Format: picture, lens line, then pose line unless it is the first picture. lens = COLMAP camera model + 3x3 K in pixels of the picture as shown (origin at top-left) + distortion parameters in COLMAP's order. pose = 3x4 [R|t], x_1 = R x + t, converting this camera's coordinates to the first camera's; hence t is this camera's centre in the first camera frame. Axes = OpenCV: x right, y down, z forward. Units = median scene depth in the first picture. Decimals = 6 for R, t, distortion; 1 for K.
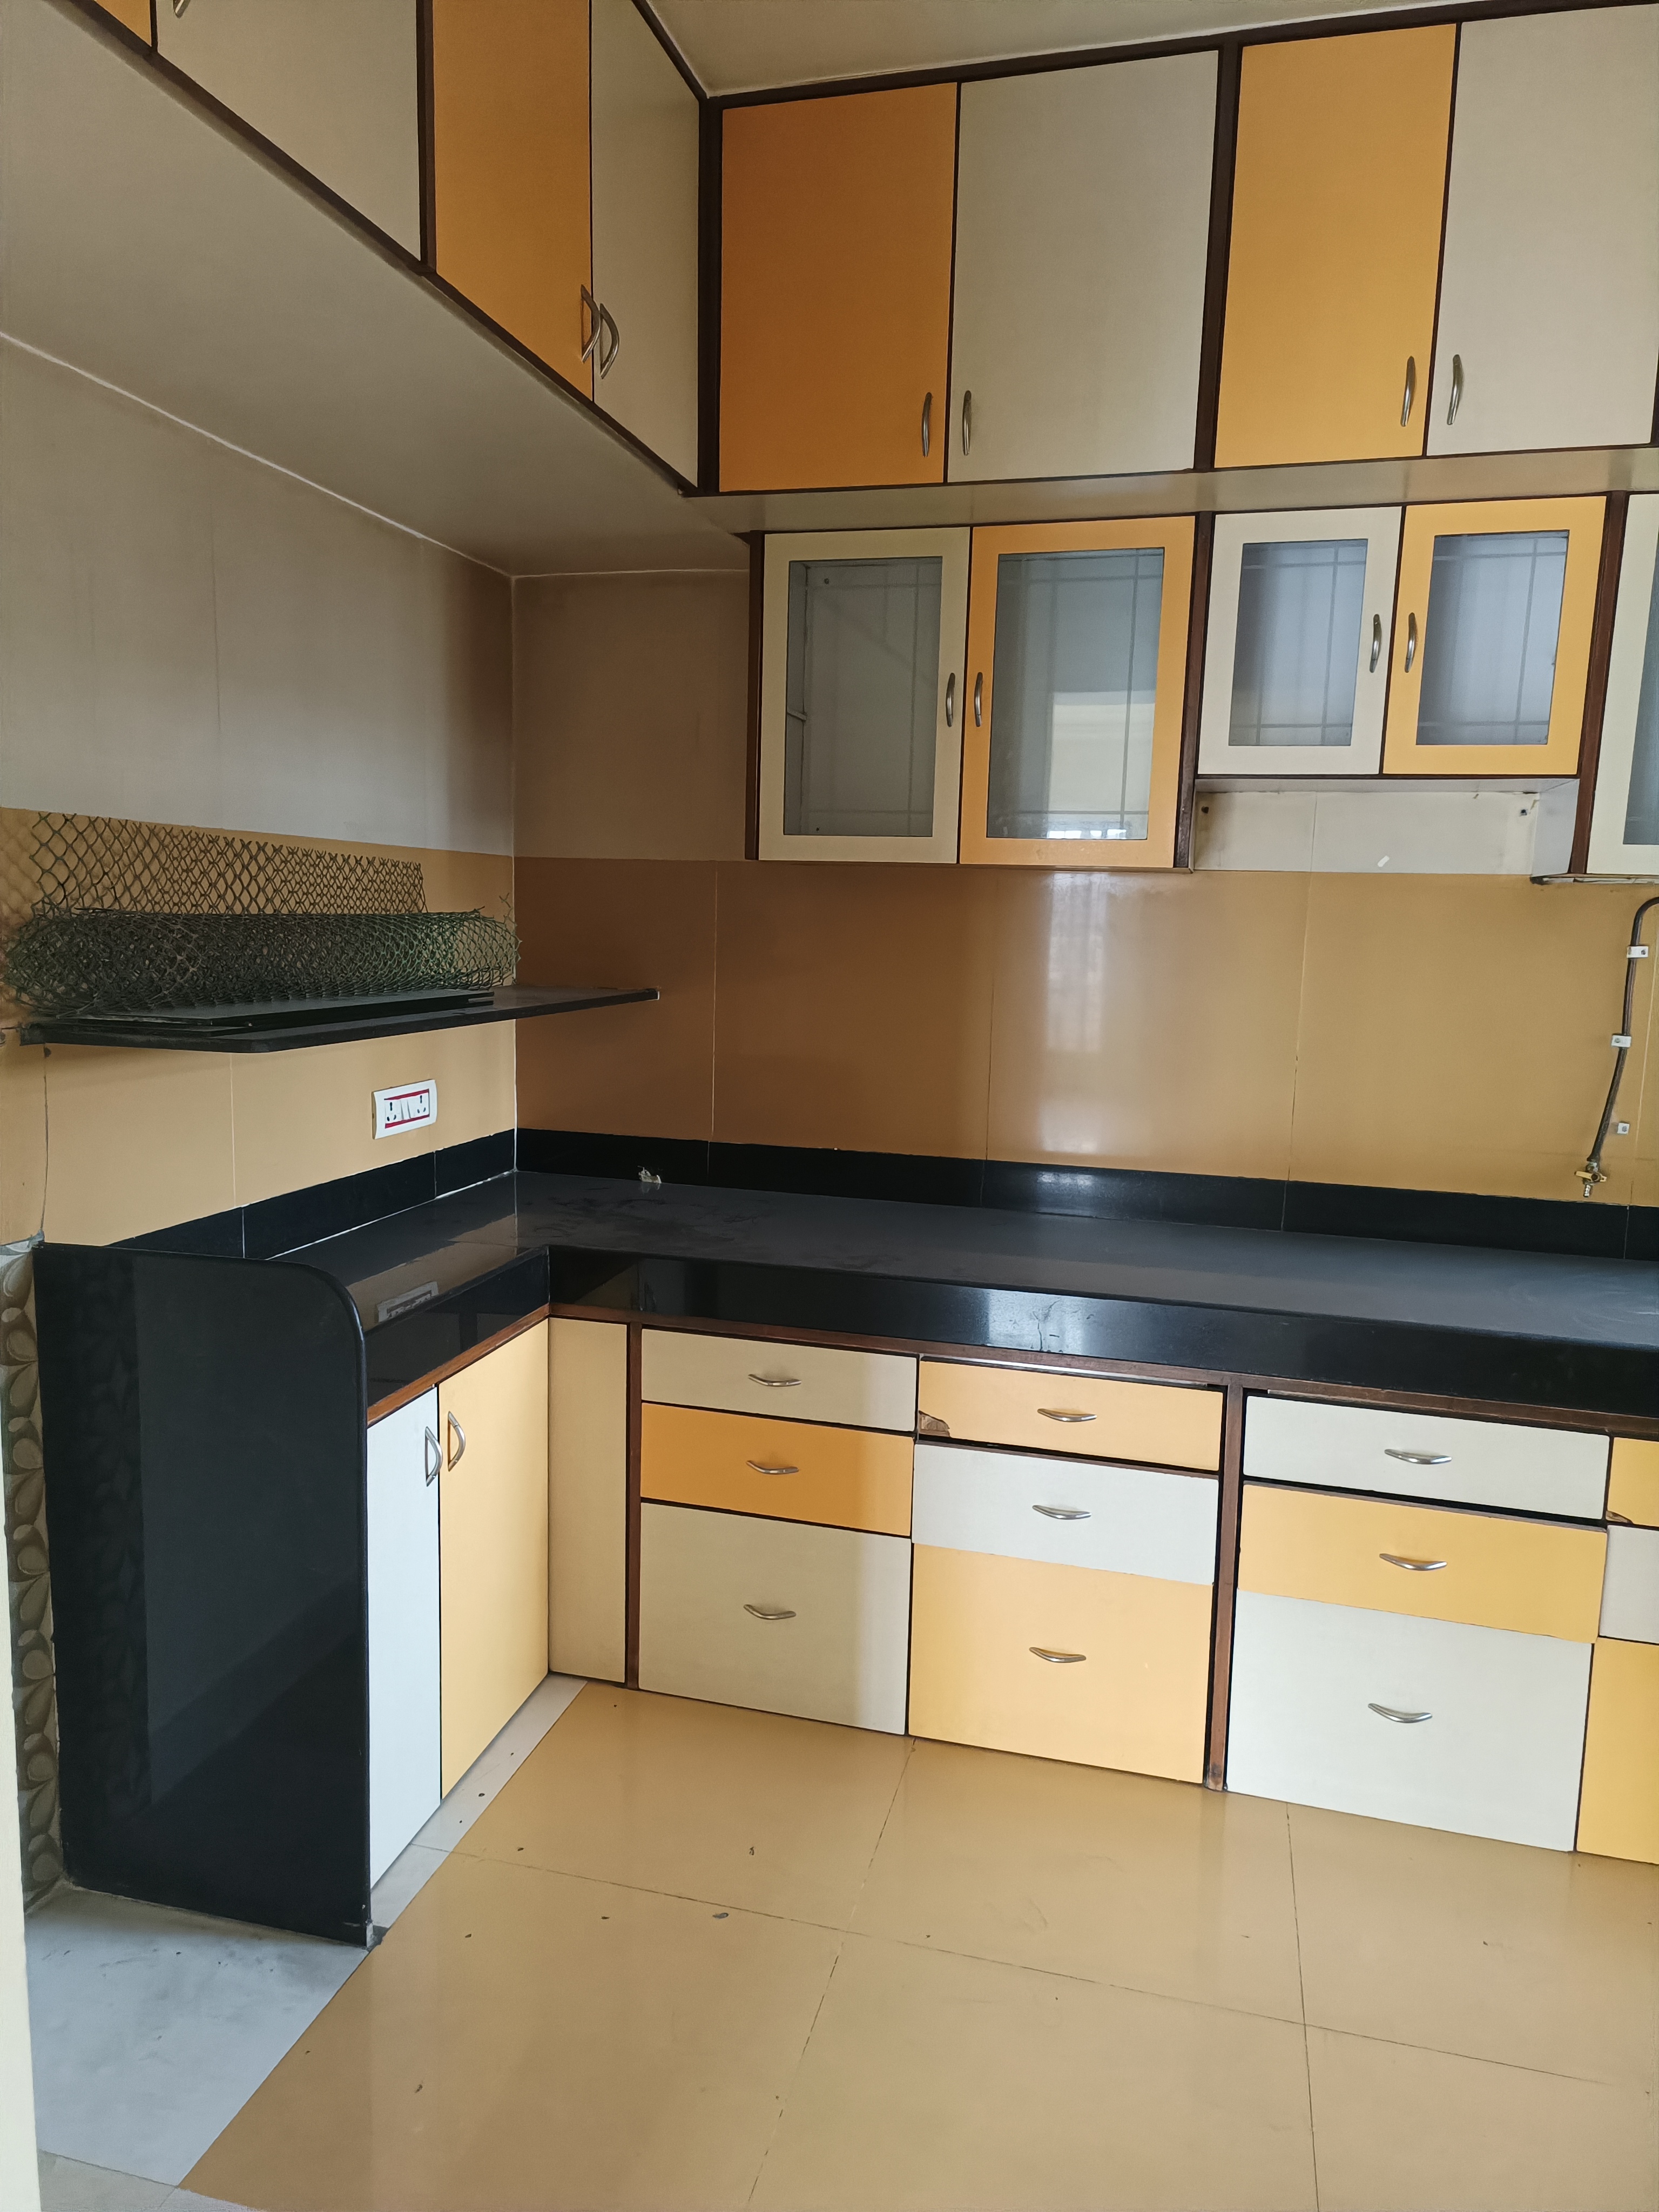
lens RADIAL K [[1477.0, 0, 829.3], [0, 1477.0, 1109.1], [0, 0, 1]] dist [0.048760, 0.001506]
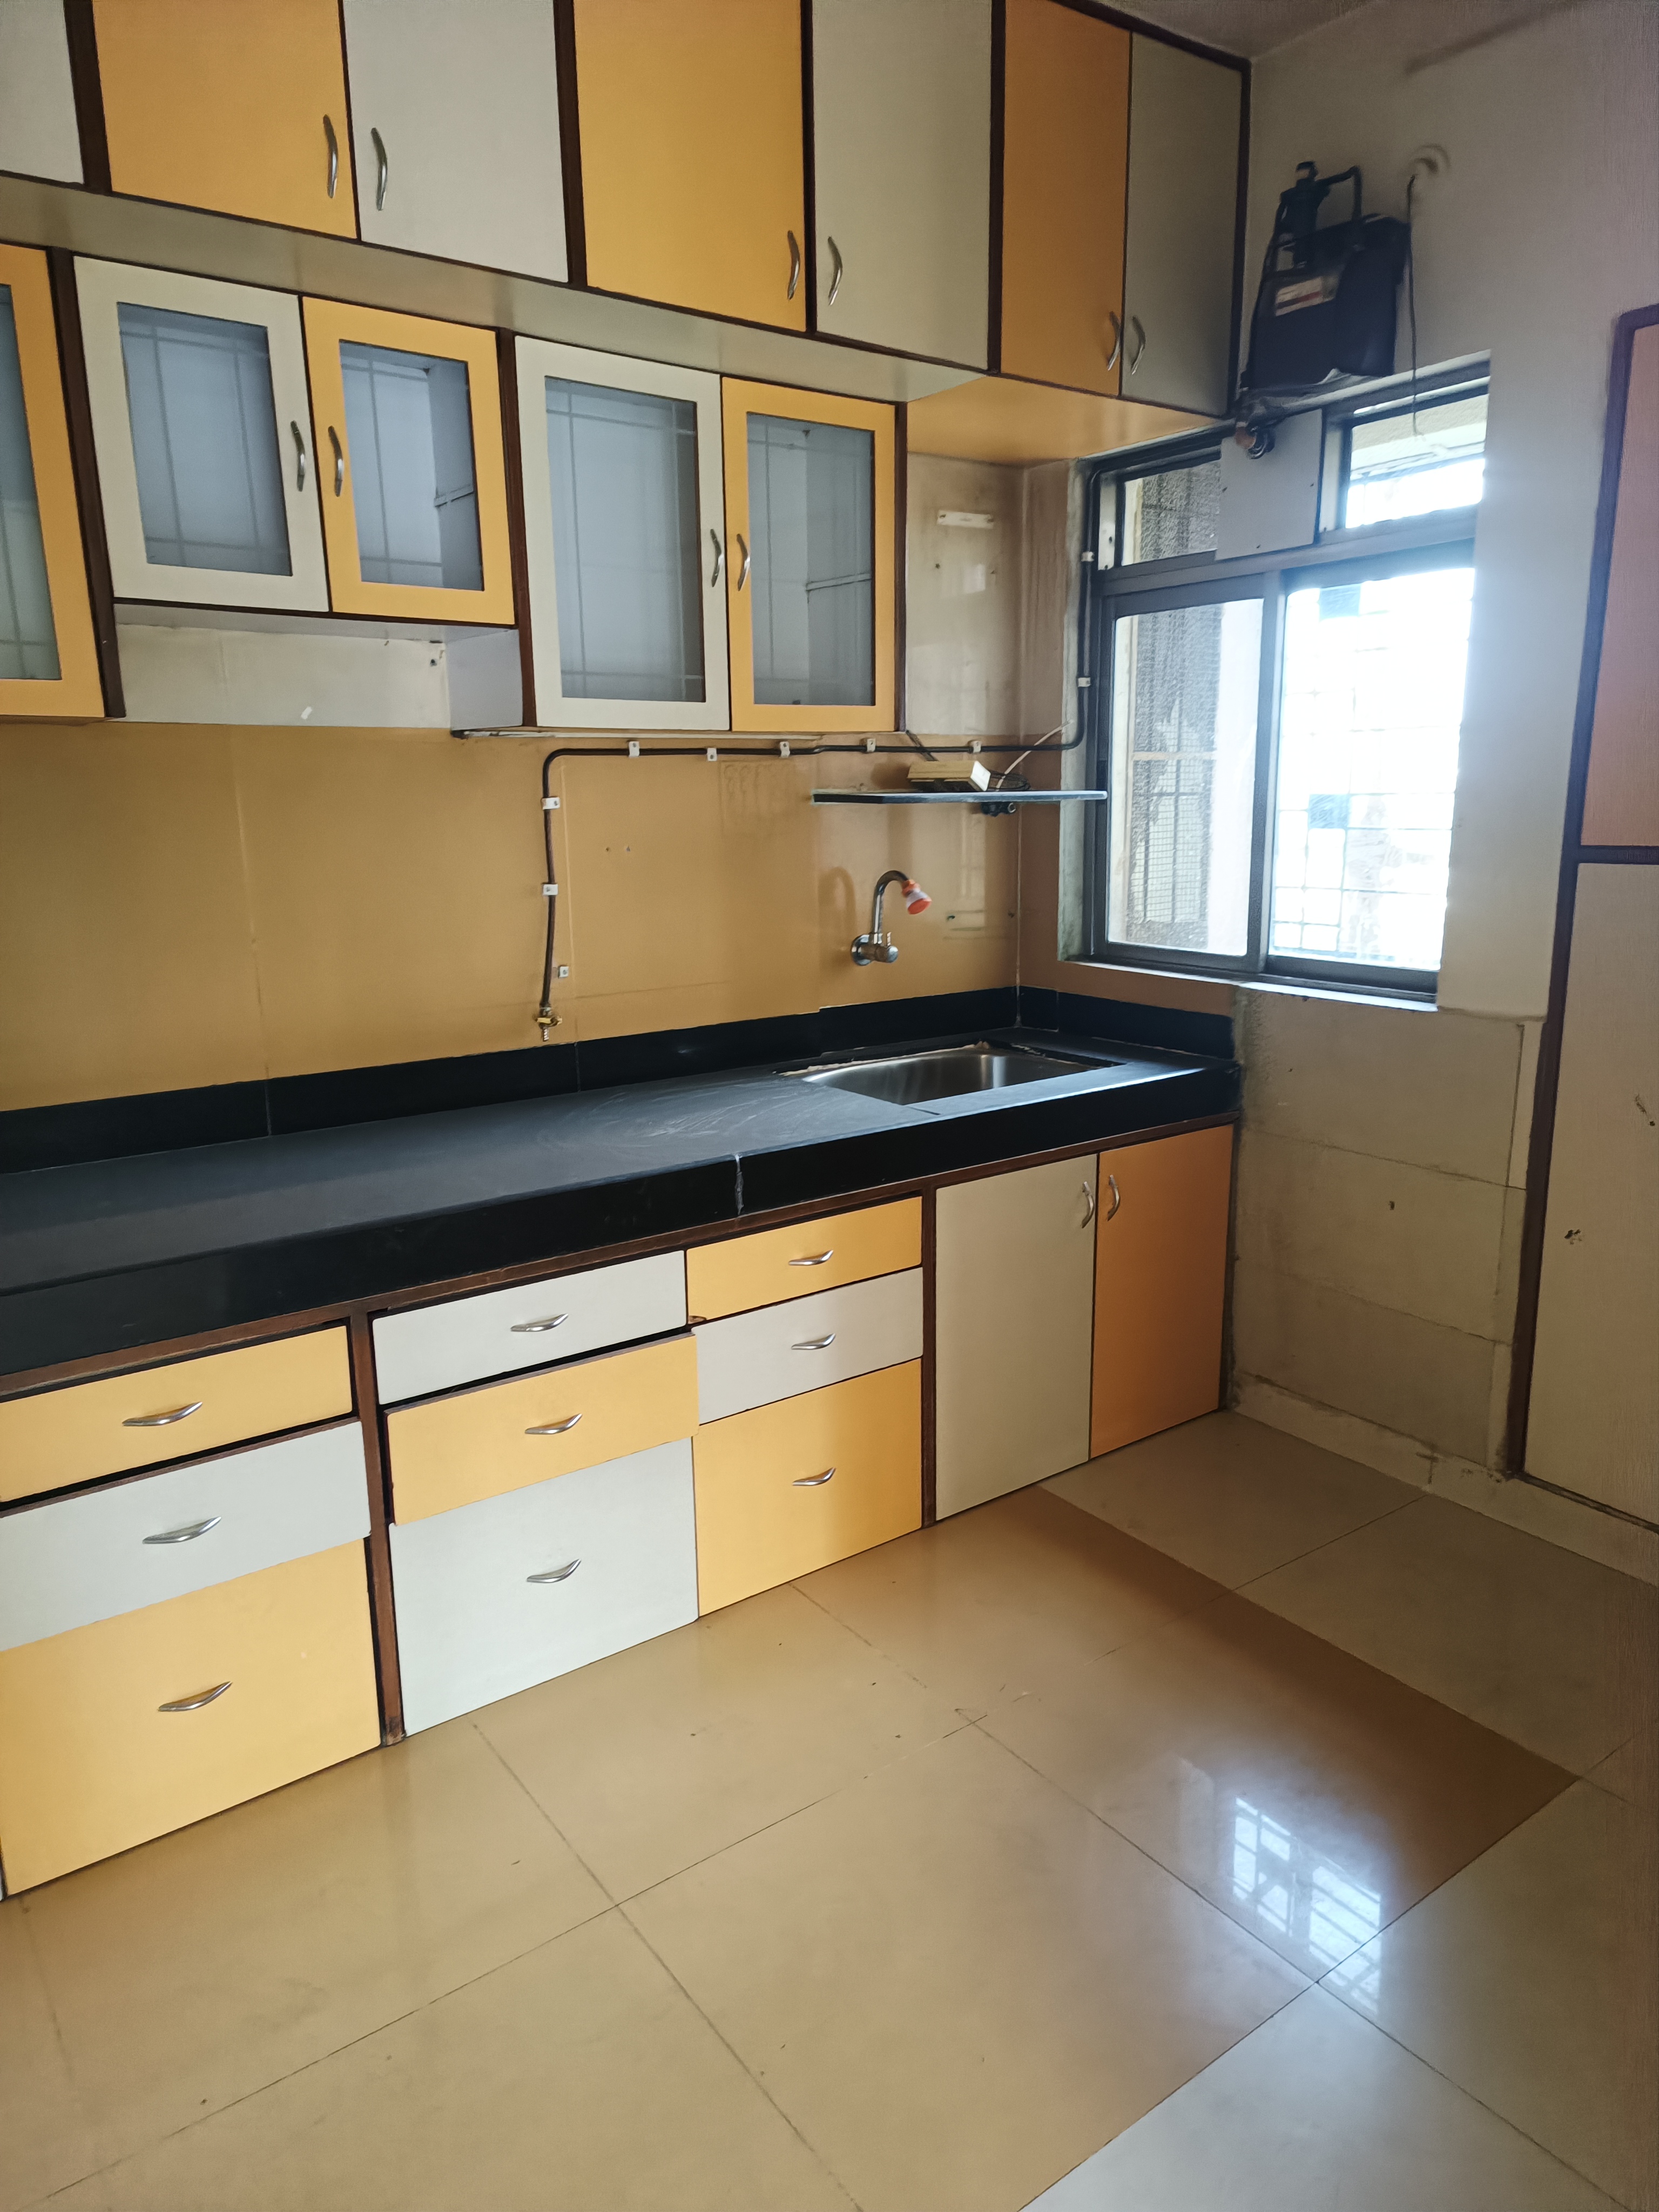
lens RADIAL K [[1477.0, 0, 829.1], [0, 1477.0, 1107.0], [0, 0, 1]] dist [0.048760, 0.001506]
pose [[0.629321, -0.200995, 0.750704, -0.178680], [0.134557, 0.979568, 0.149471, -0.027372], [-0.765408, 0.006947, 0.643507, 0.197900]]
